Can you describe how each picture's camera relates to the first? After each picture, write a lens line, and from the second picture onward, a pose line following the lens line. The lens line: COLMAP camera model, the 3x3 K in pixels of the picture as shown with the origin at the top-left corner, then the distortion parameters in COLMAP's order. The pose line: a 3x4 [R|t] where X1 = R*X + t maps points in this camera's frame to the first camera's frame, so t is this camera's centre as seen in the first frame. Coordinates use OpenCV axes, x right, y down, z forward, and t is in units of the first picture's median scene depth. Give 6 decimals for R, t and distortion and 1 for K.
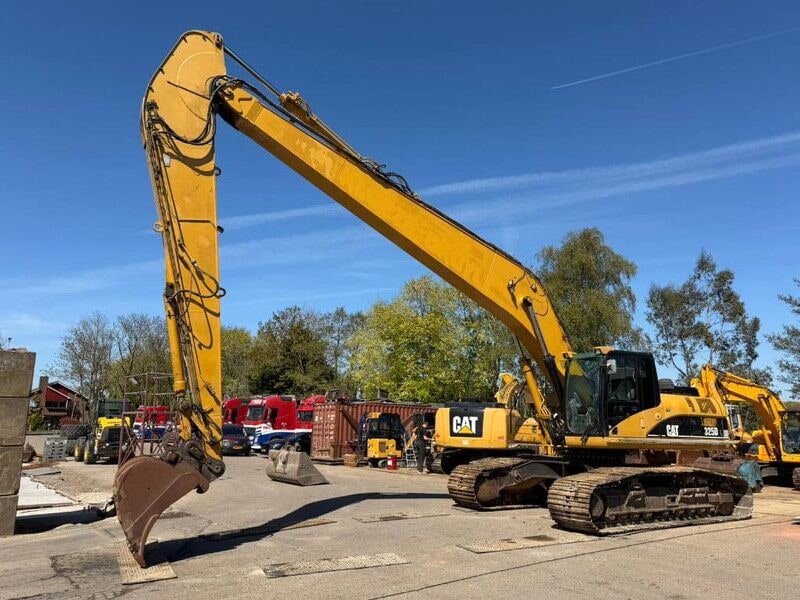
lens RADIAL K [[564.0, 0, 400.0], [0, 564.0, 300.0], [0, 0, 1]] dist [0.005041, -0.005479]
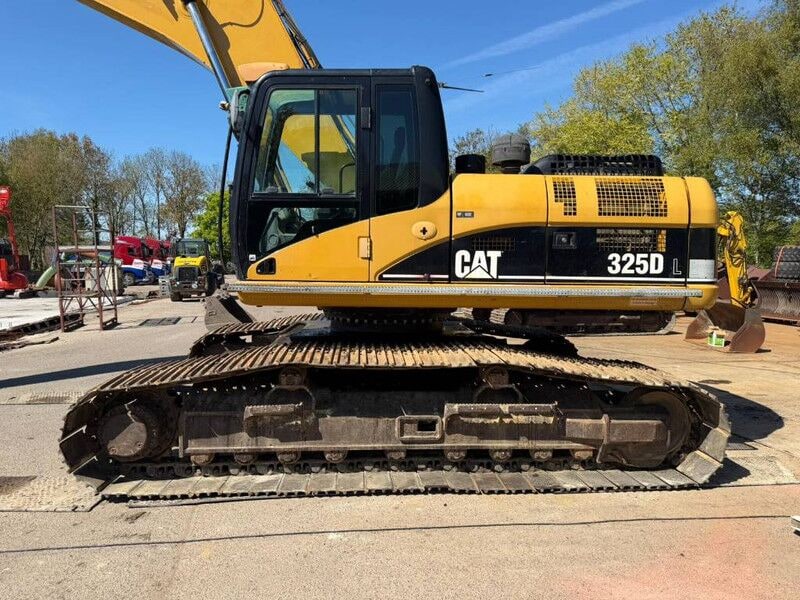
lens RADIAL K [[558.3, 0, 397.0], [0, 558.3, 300.6], [0, 0, 1]] dist [0.086748, -0.122684]
pose [[0.885380, 0.017379, -0.464542, 0.653184], [0.115488, 0.959749, 0.256016, 0.156099], [0.450293, -0.280321, 0.847736, 0.663891]]
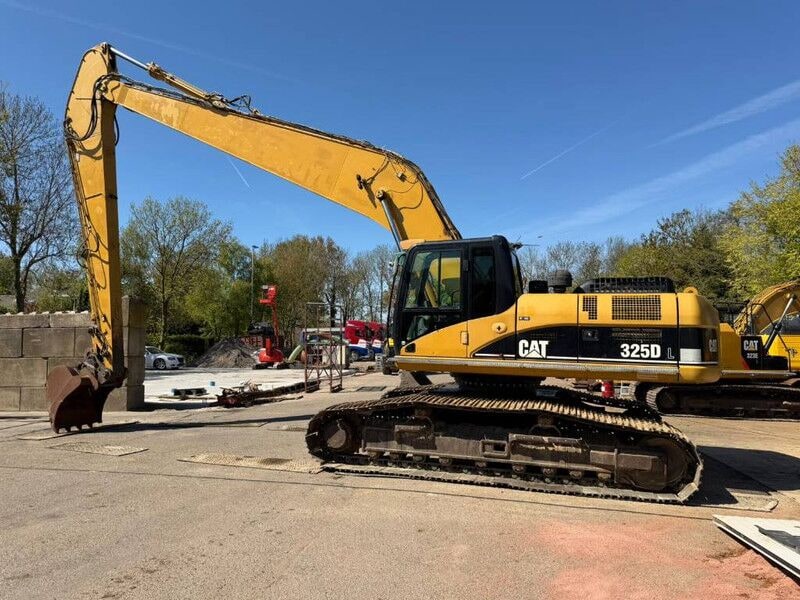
lens RADIAL K [[558.3, 0, 397.0], [0, 558.3, 300.6], [0, 0, 1]] dist [0.086748, -0.122684]
pose [[0.656394, -0.061395, -0.751916, 0.922377], [0.164821, 0.984276, 0.063515, 0.115192], [0.736194, -0.165622, 0.656192, 0.491383]]
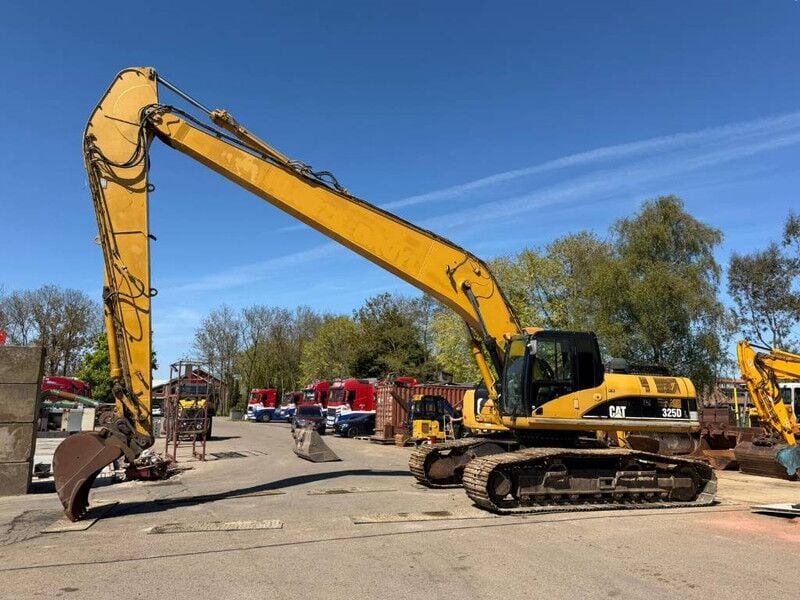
lens RADIAL K [[561.1, 0, 402.0], [0, 561.1, 292.0], [0, 0, 1]] dist [0.025128, -0.033831]
pose [[0.974925, -0.044417, -0.218058, 0.362100], [0.047906, 0.998794, 0.010737, -0.001559], [0.217318, -0.020914, 0.975877, -0.018854]]
